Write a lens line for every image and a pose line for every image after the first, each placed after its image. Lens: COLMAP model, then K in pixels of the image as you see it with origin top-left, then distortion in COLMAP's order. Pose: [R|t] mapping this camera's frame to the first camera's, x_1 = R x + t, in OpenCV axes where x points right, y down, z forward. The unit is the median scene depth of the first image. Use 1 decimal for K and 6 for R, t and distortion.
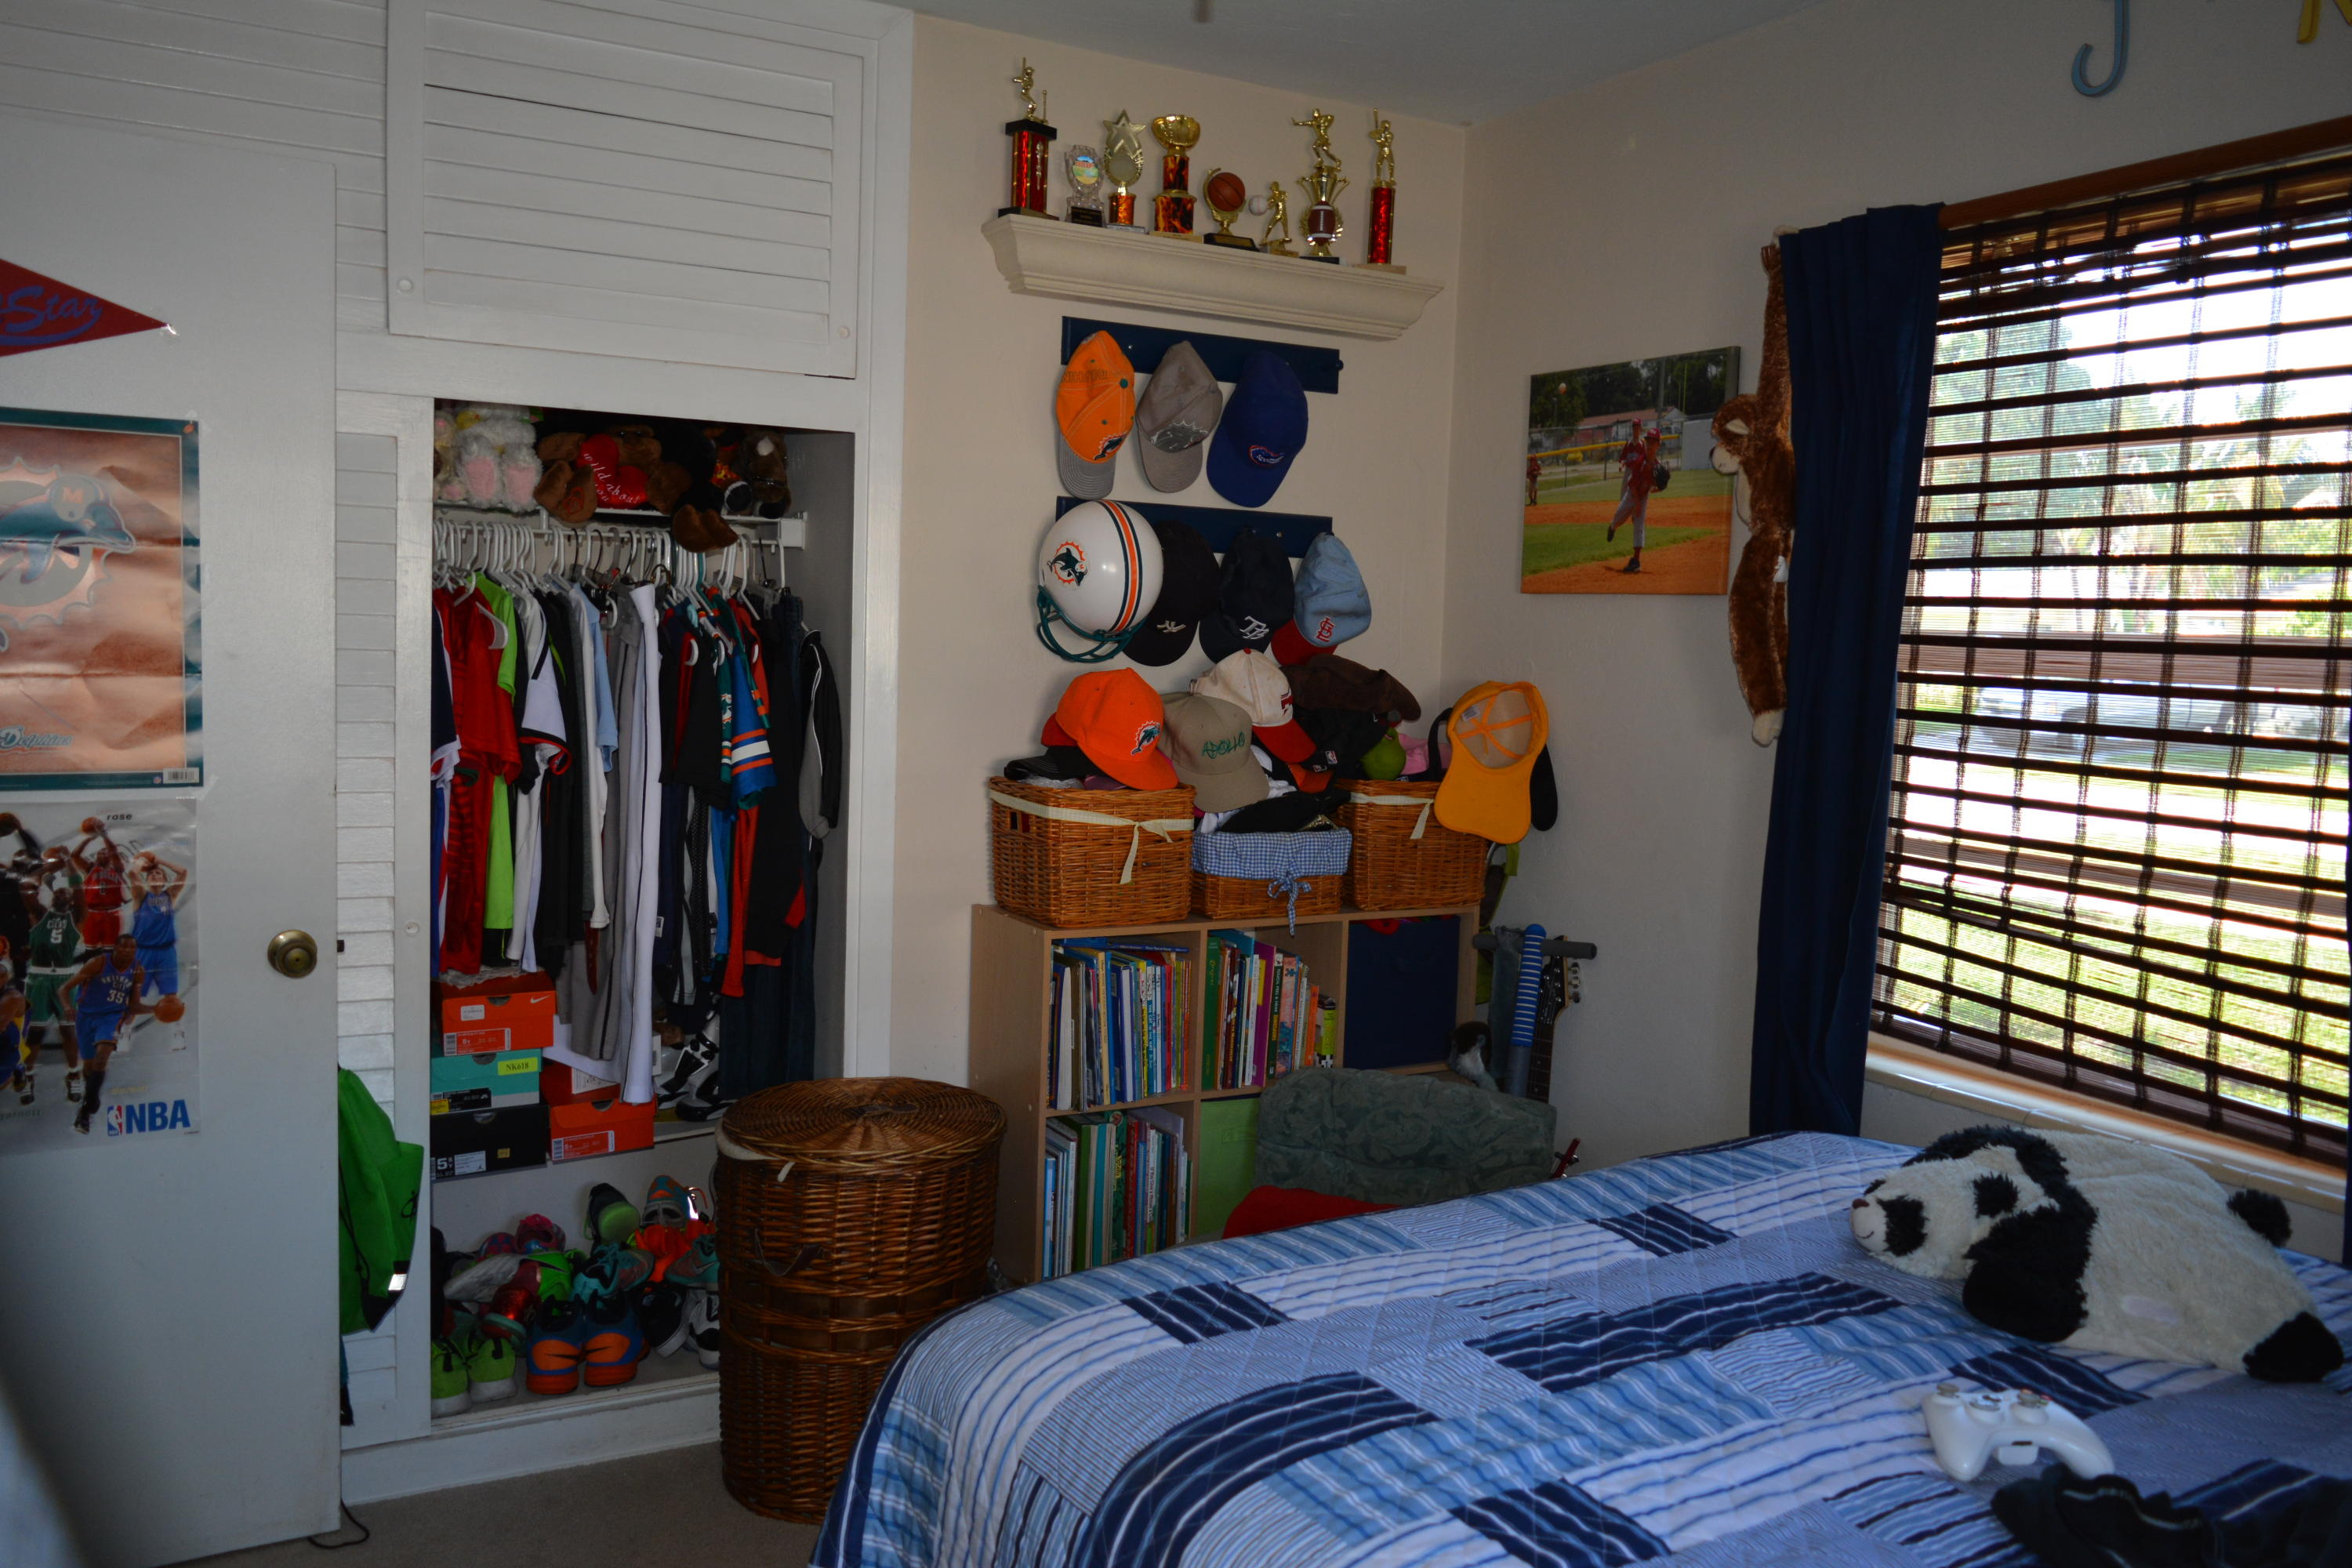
lens RADIAL K [[1824.4, 0, 1175.4], [0, 1824.4, 776.7], [0, 0, 1]] dist [-0.012878, 0.006922]
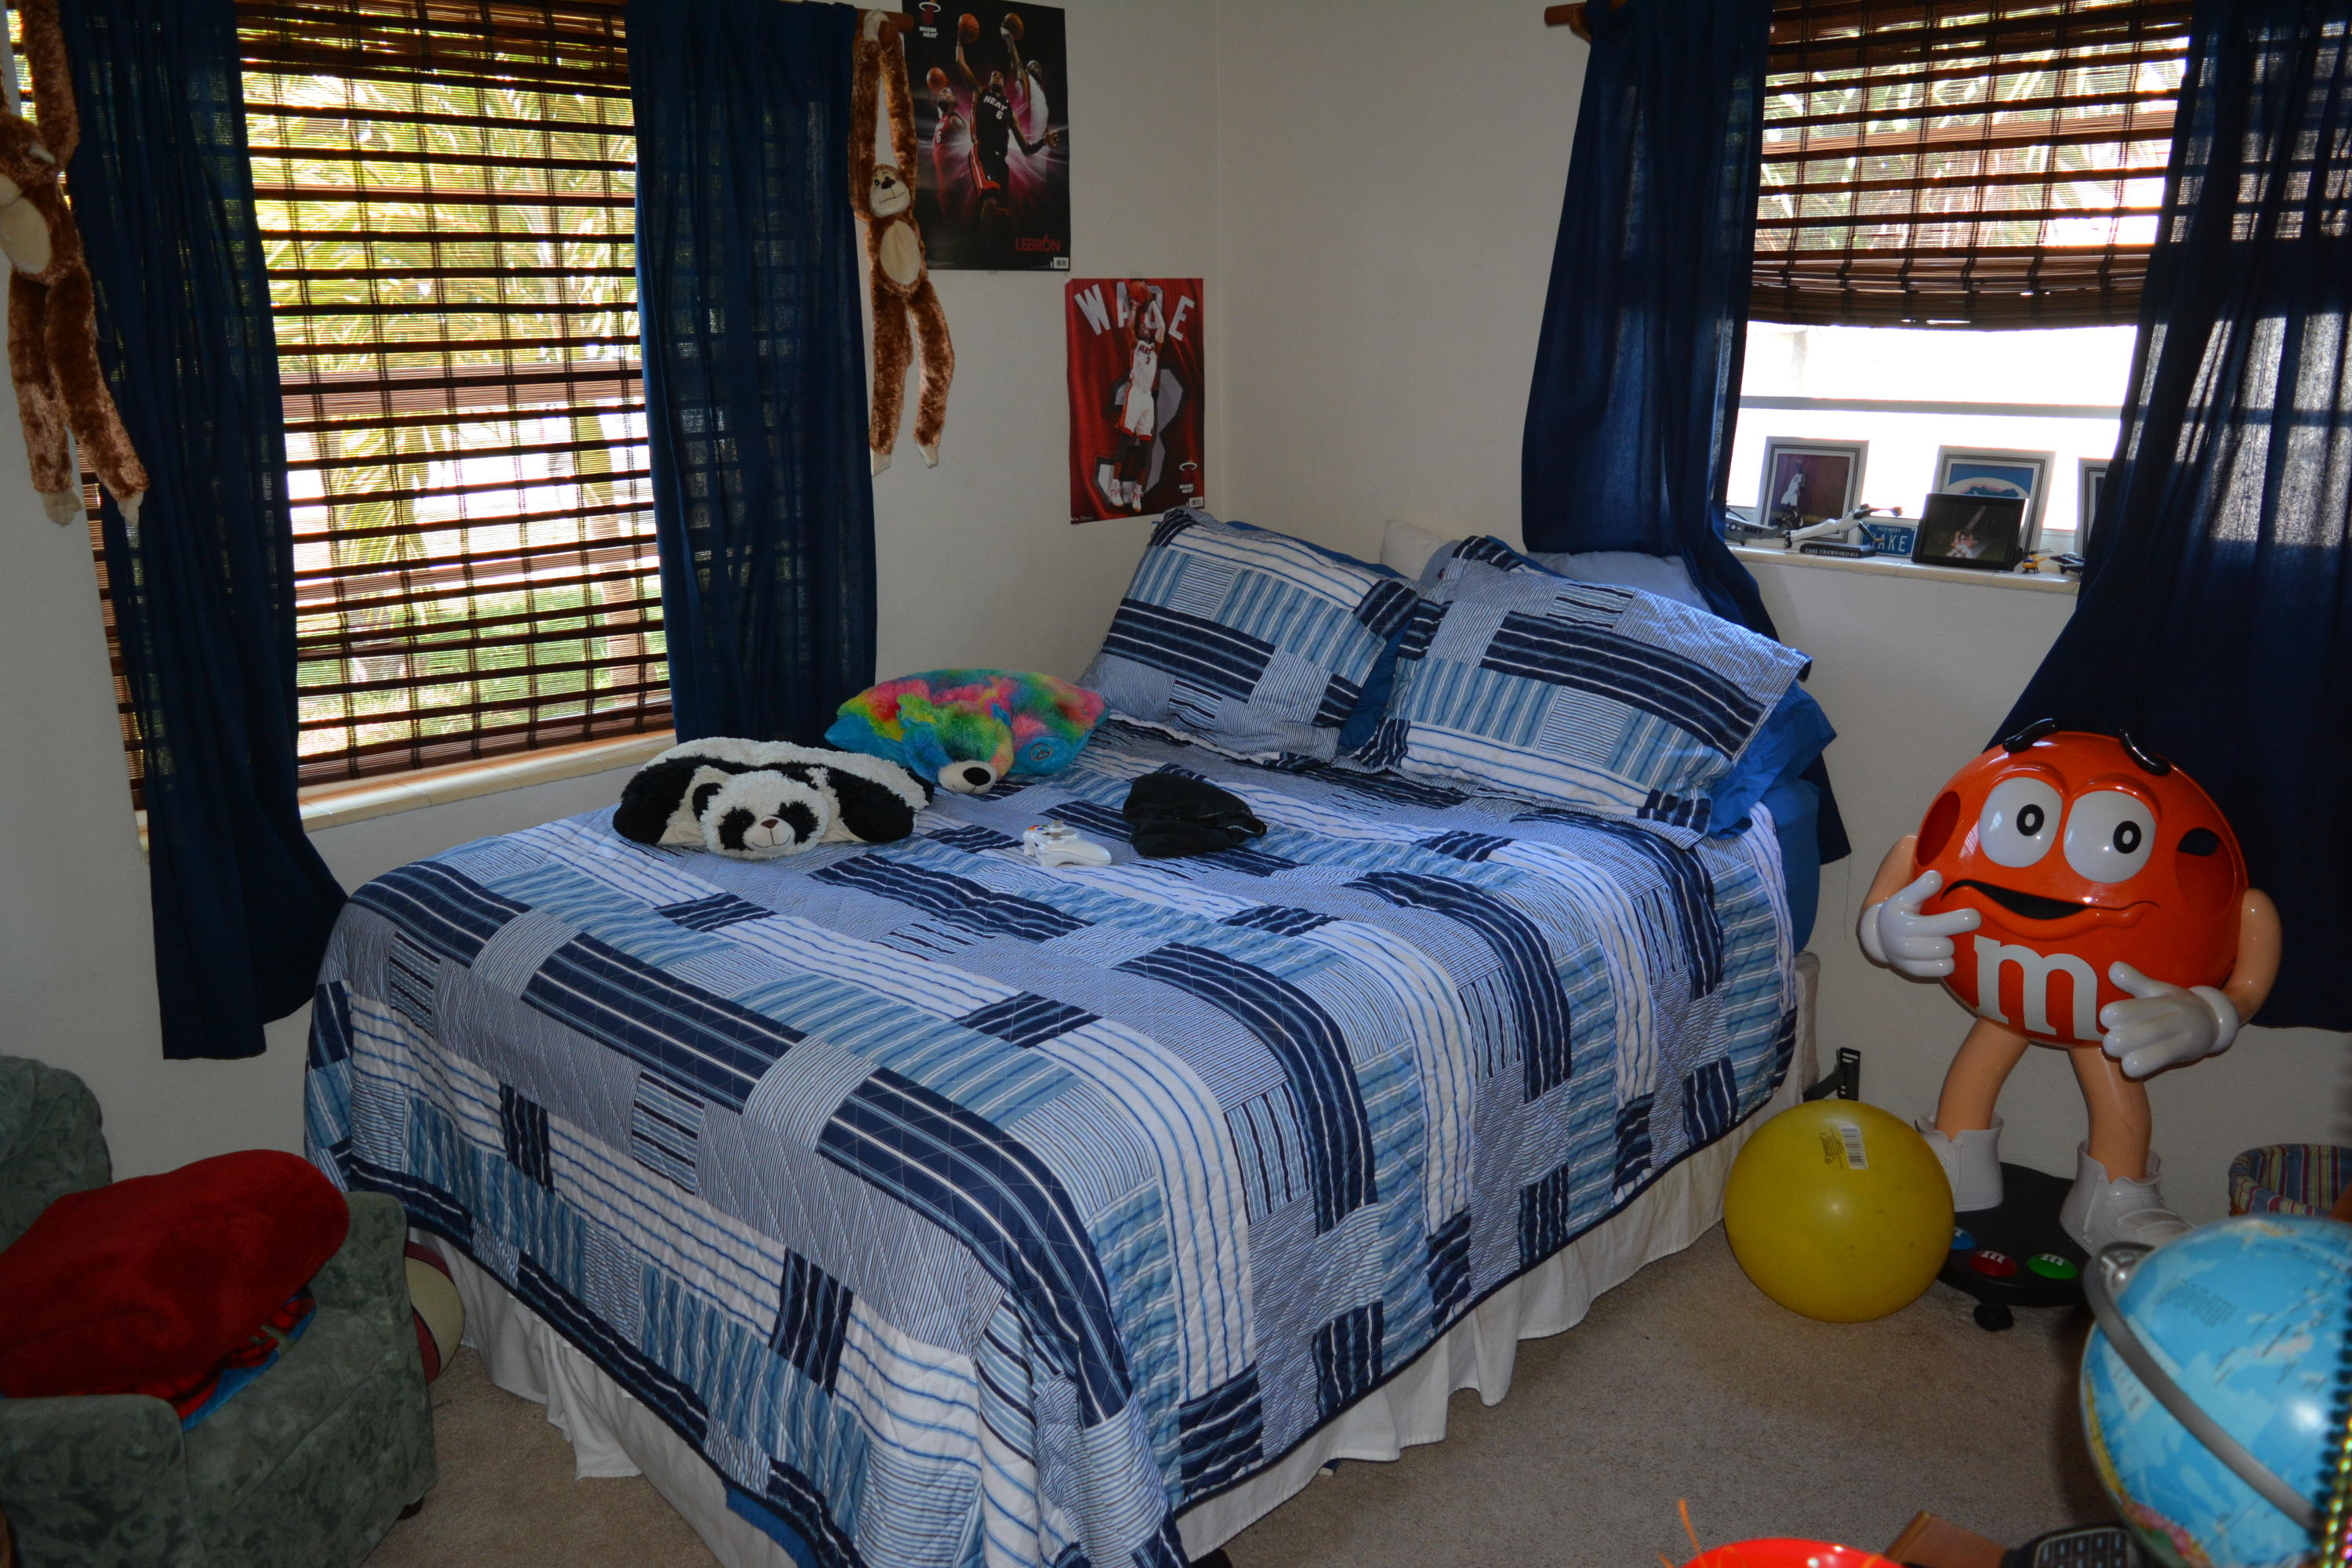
lens RADIAL K [[1824.4, 0, 1173.5], [0, 1824.4, 788.4], [0, 0, 1]] dist [-0.012878, 0.006922]
pose [[-0.279982, -0.271935, 0.920685, -0.844942], [0.085848, 0.948108, 0.306141, -0.155400], [-0.956159, 0.164753, -0.242108, 0.957177]]
